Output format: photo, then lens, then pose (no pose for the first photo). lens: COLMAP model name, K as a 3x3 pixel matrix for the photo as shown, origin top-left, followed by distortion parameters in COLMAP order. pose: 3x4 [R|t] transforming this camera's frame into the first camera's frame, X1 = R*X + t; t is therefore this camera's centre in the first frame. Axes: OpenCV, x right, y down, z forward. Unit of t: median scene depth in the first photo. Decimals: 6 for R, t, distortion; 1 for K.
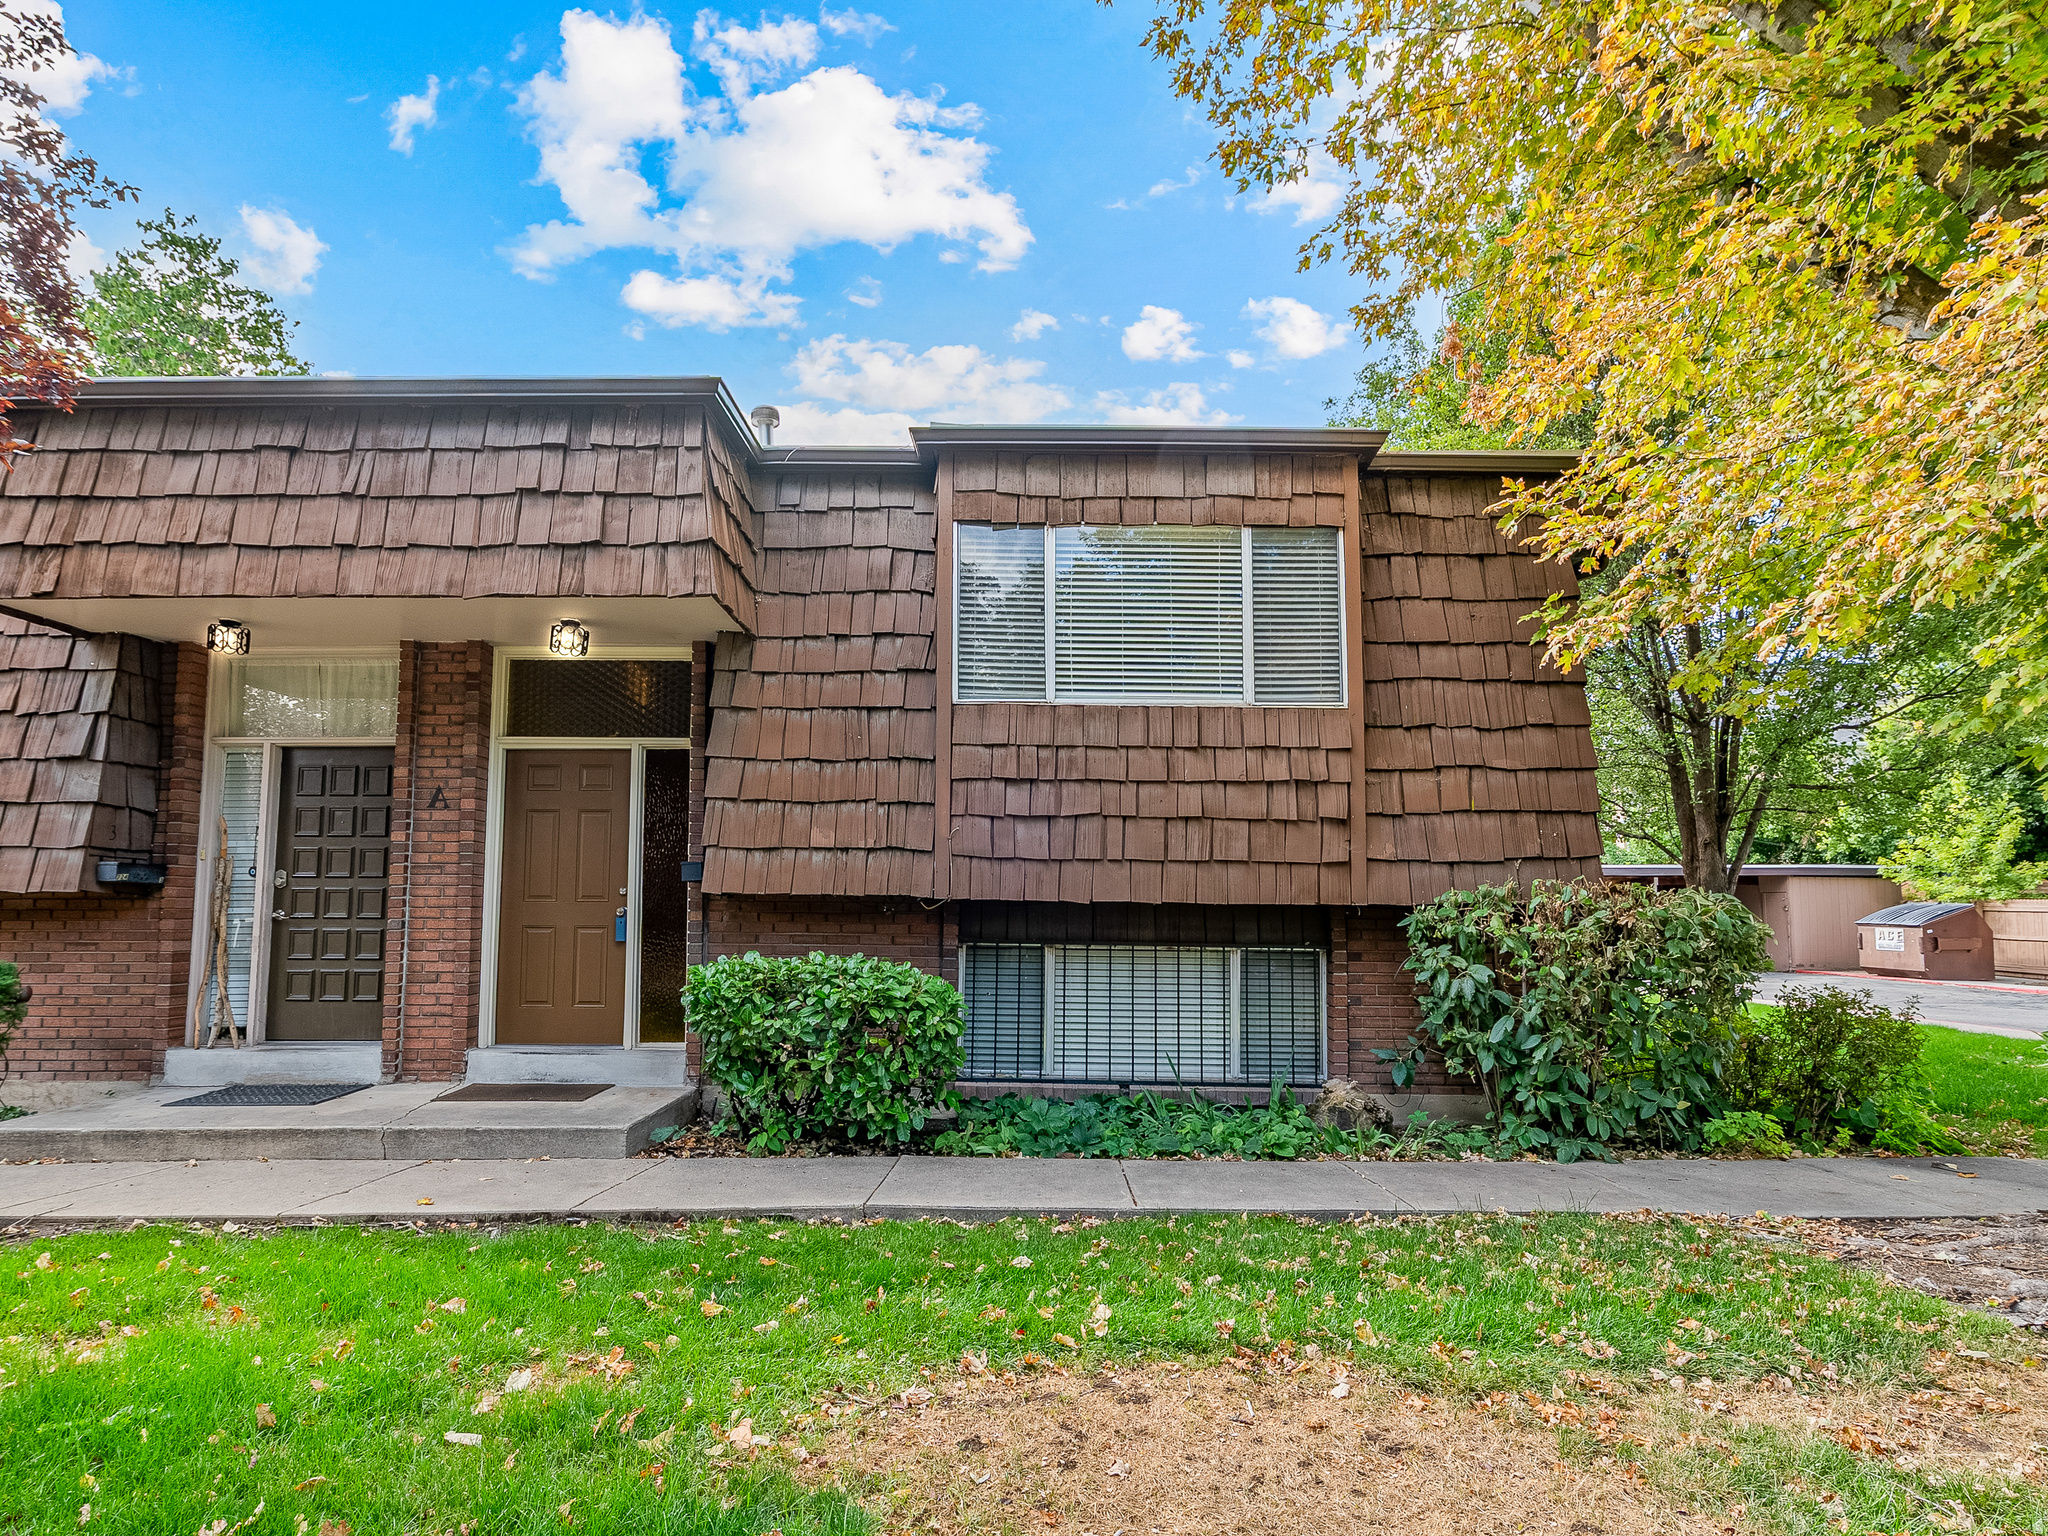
lens RADIAL K [[1046.4, 0, 1091.0], [0, 1046.4, 831.3], [0, 0, 1]] dist [-0.010379, 0.006339]
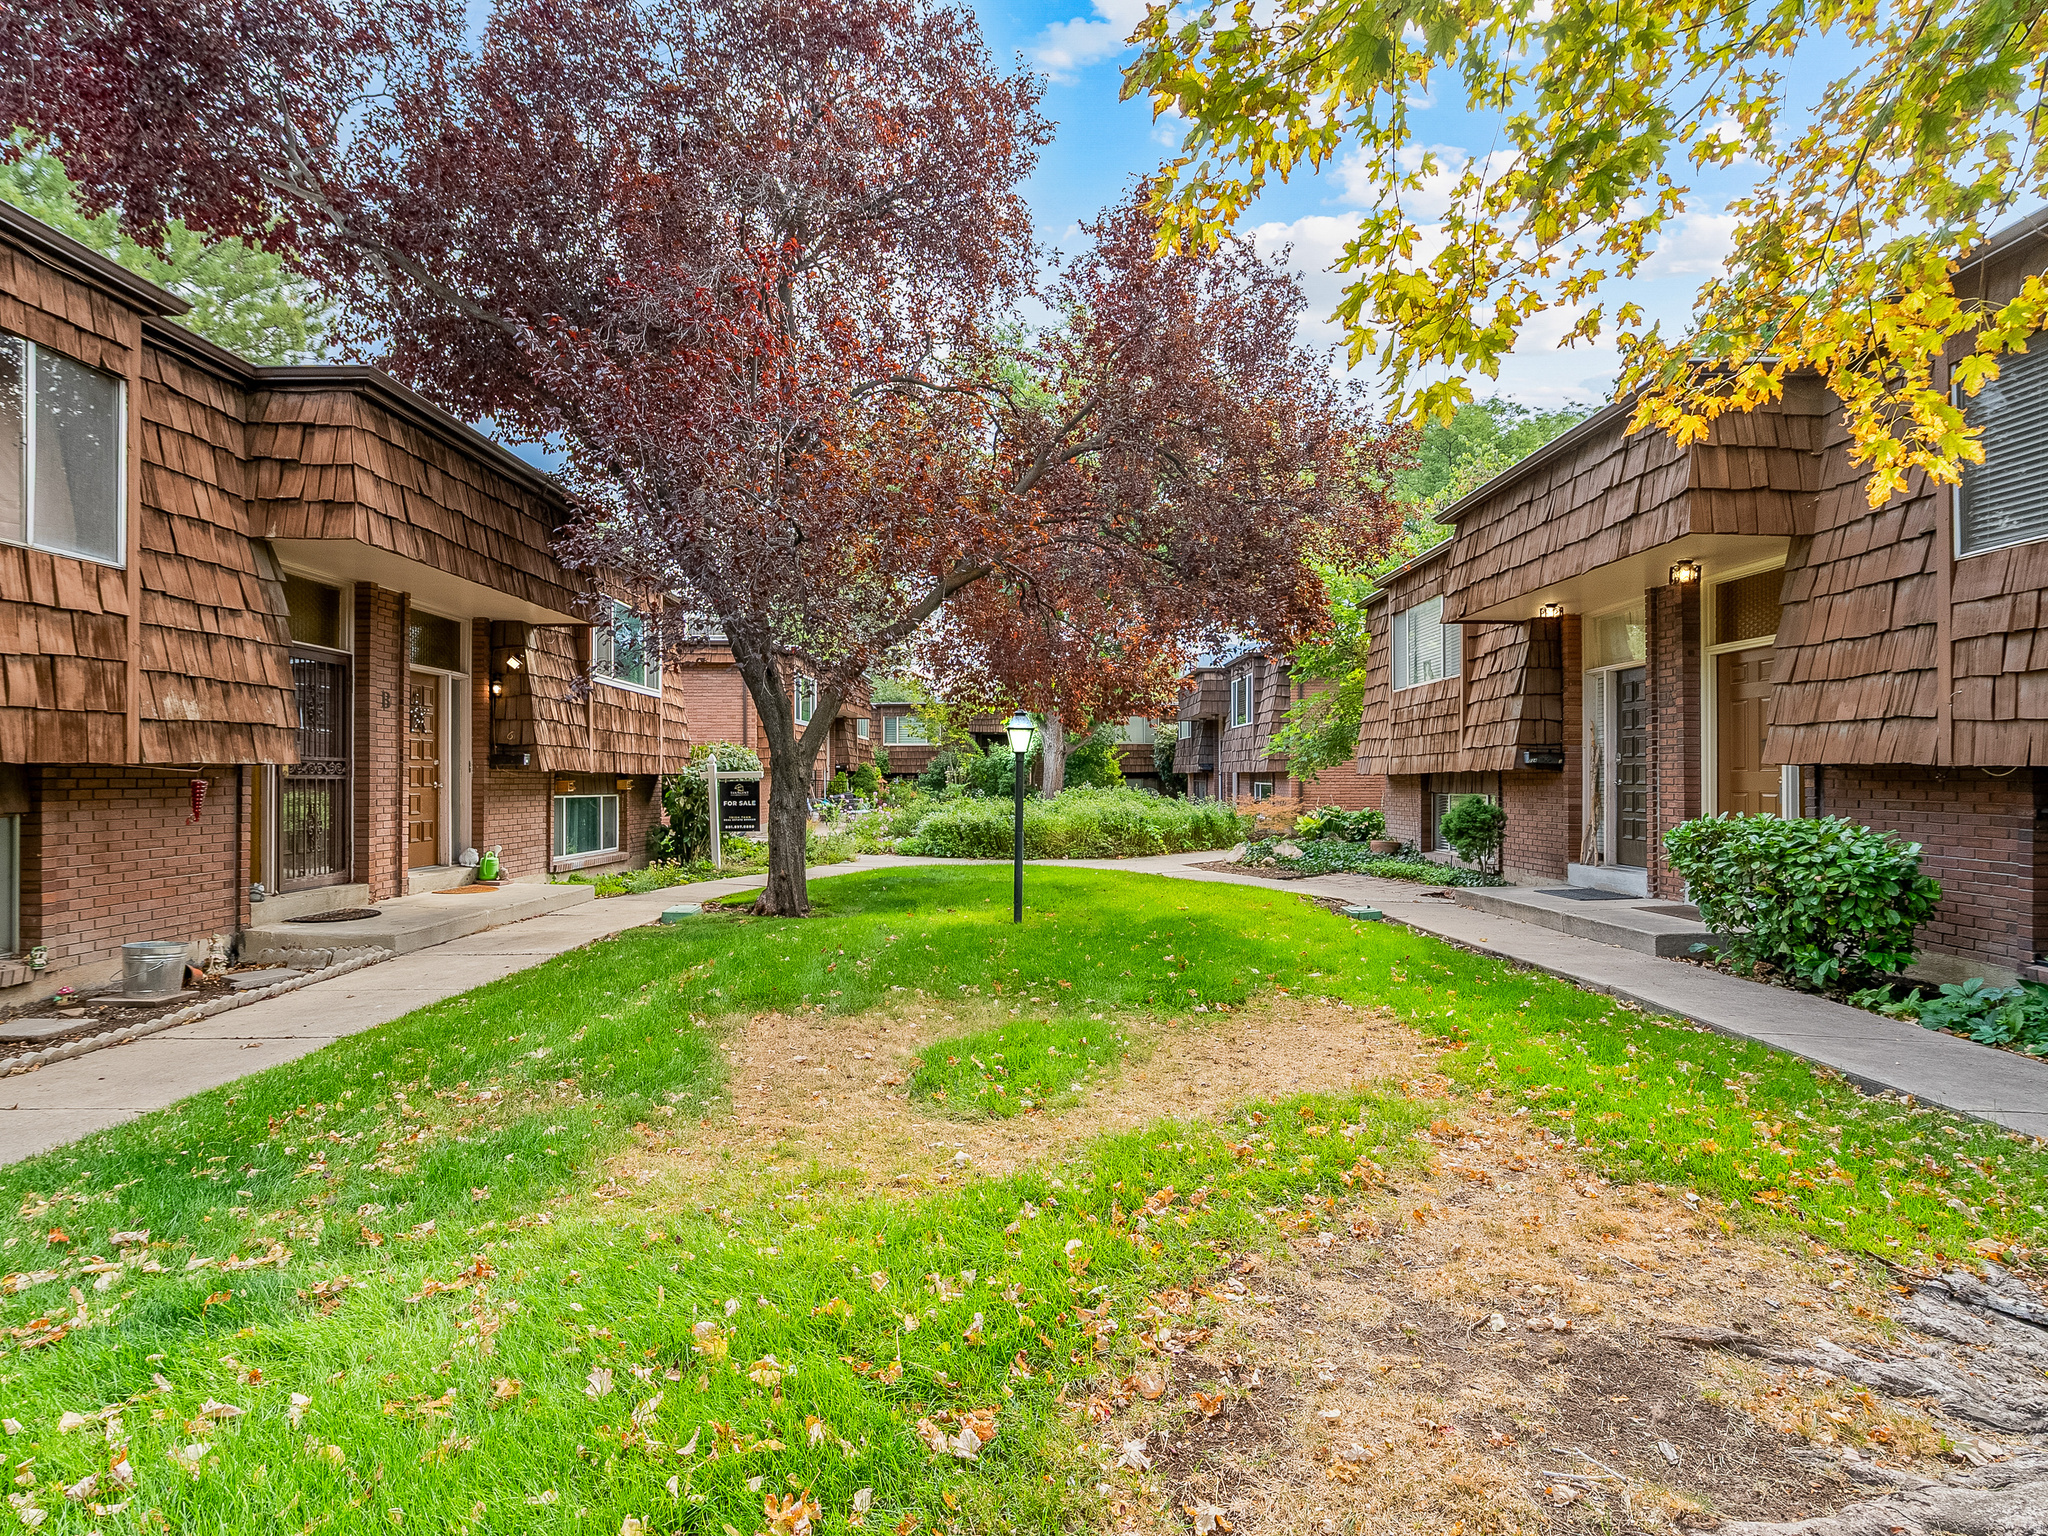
lens RADIAL K [[1046.4, 0, 1005.3], [0, 1046.4, 771.5], [0, 0, 1]] dist [-0.010379, 0.006339]
pose [[-0.008259, -0.008935, -0.999926, 0.819156], [0.071825, 0.997372, -0.009505, 0.015883], [0.997383, -0.071898, -0.007595, 0.133968]]
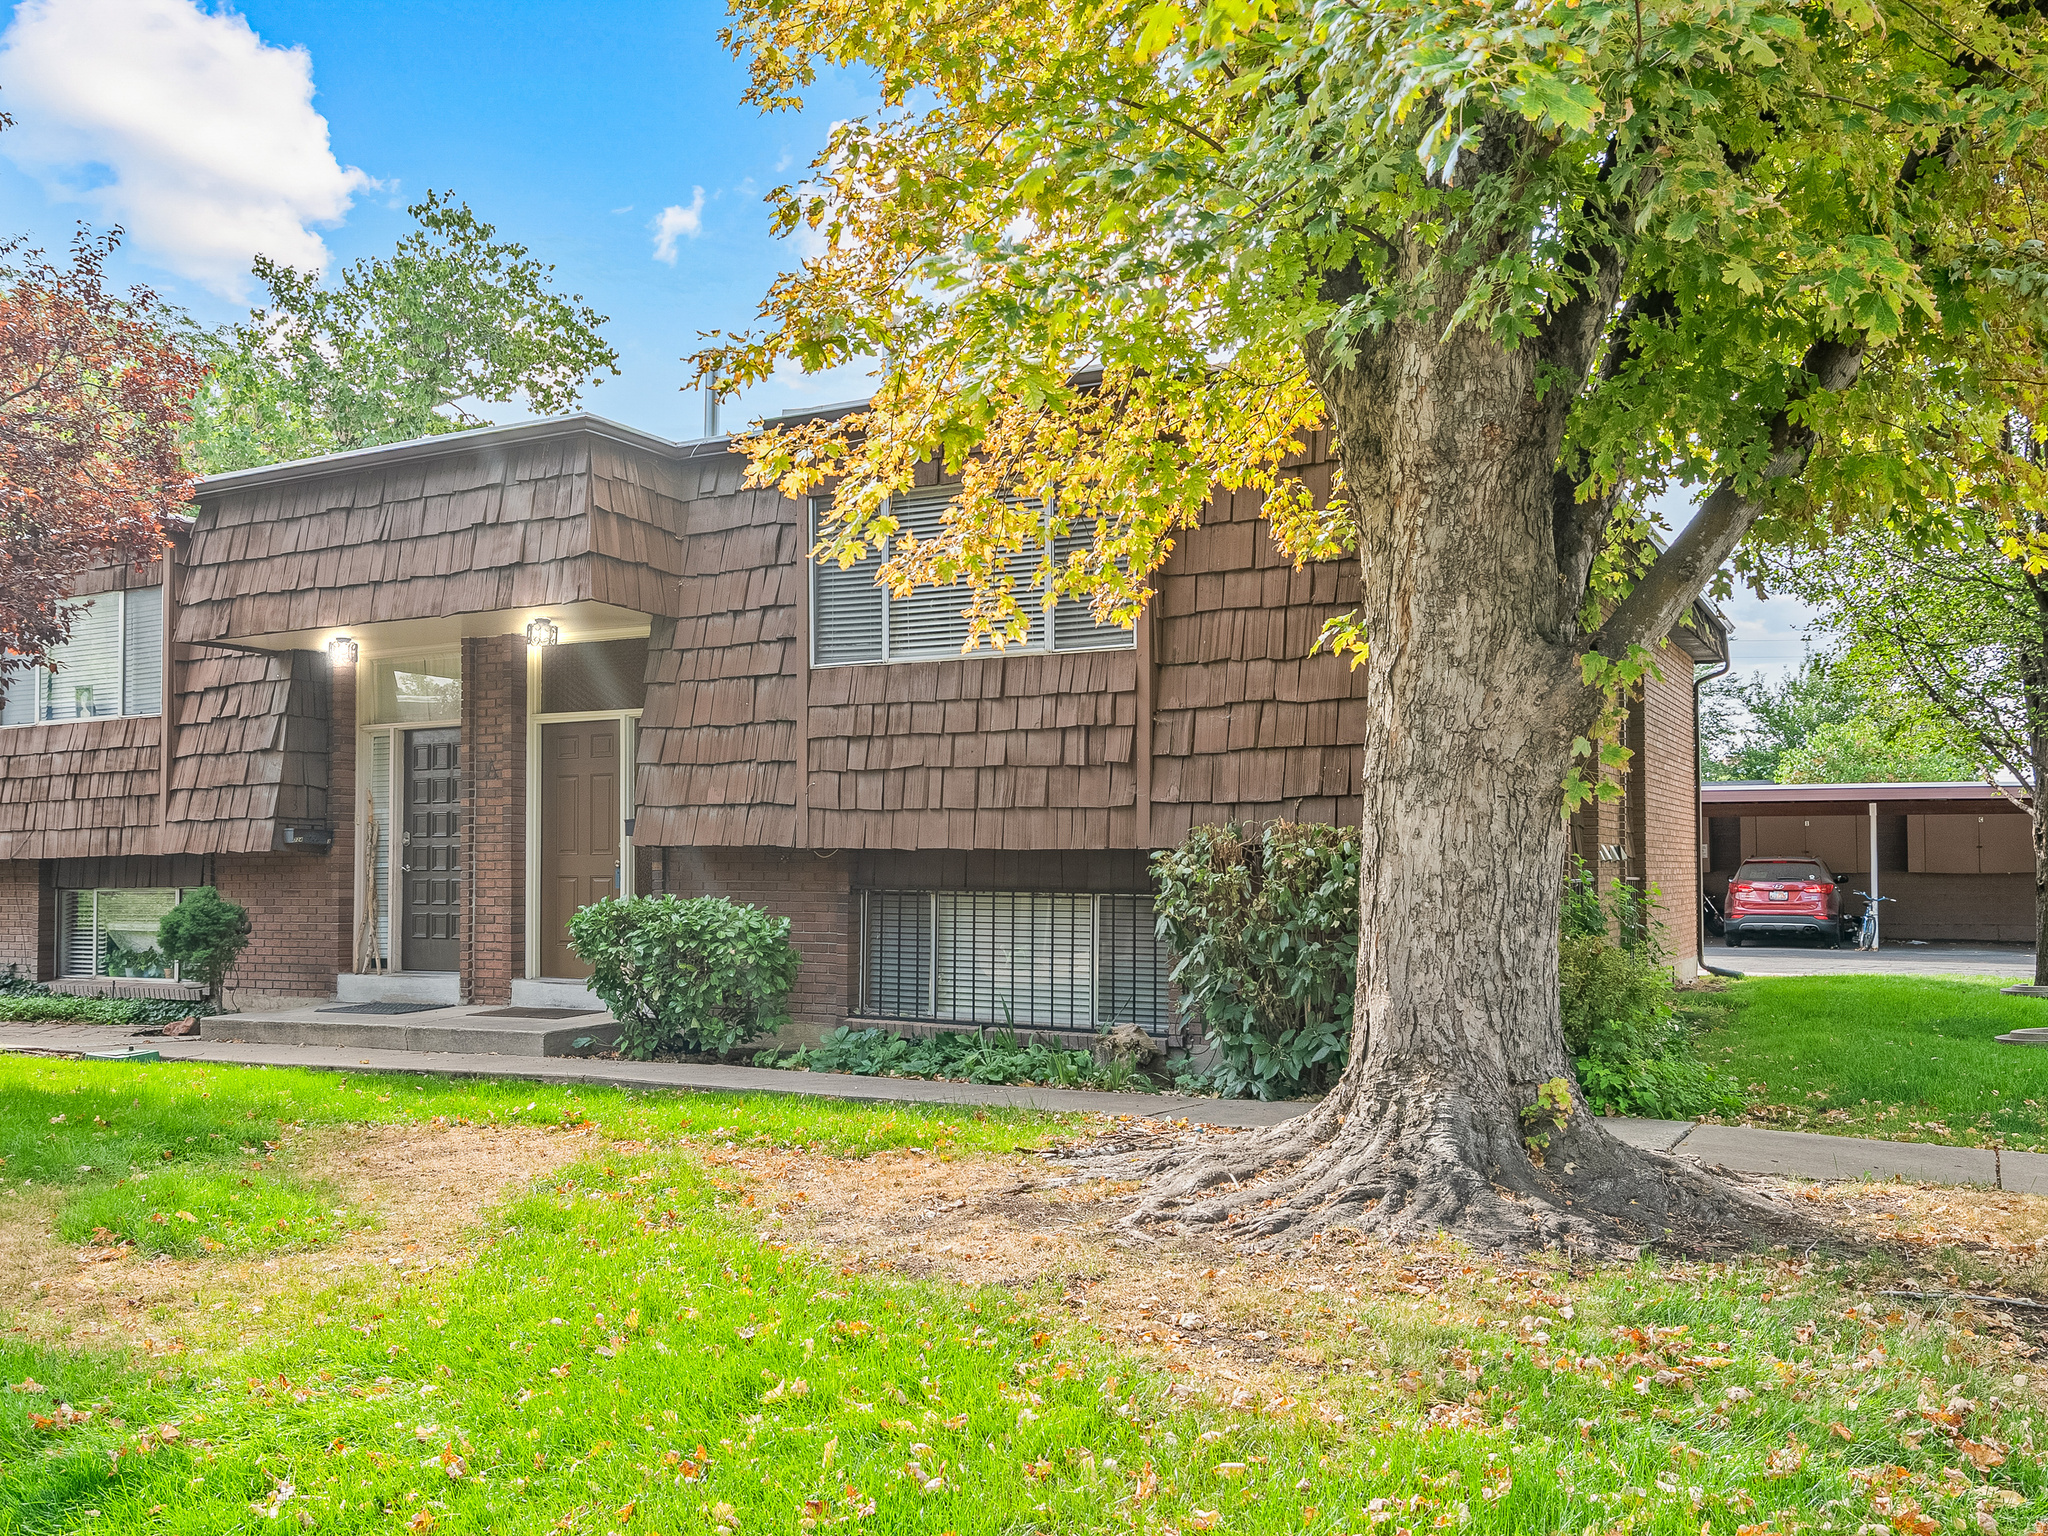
lens RADIAL K [[1657.2, 0, 1098.8], [0, 1657.2, 819.7], [0, 0, 1]] dist [0.025367, 0.016513]
pose [[0.890027, -0.019955, -0.455471, 0.916332], [0.037755, 0.998836, 0.030015, -0.005890], [0.454342, -0.043910, 0.889744, -0.403316]]
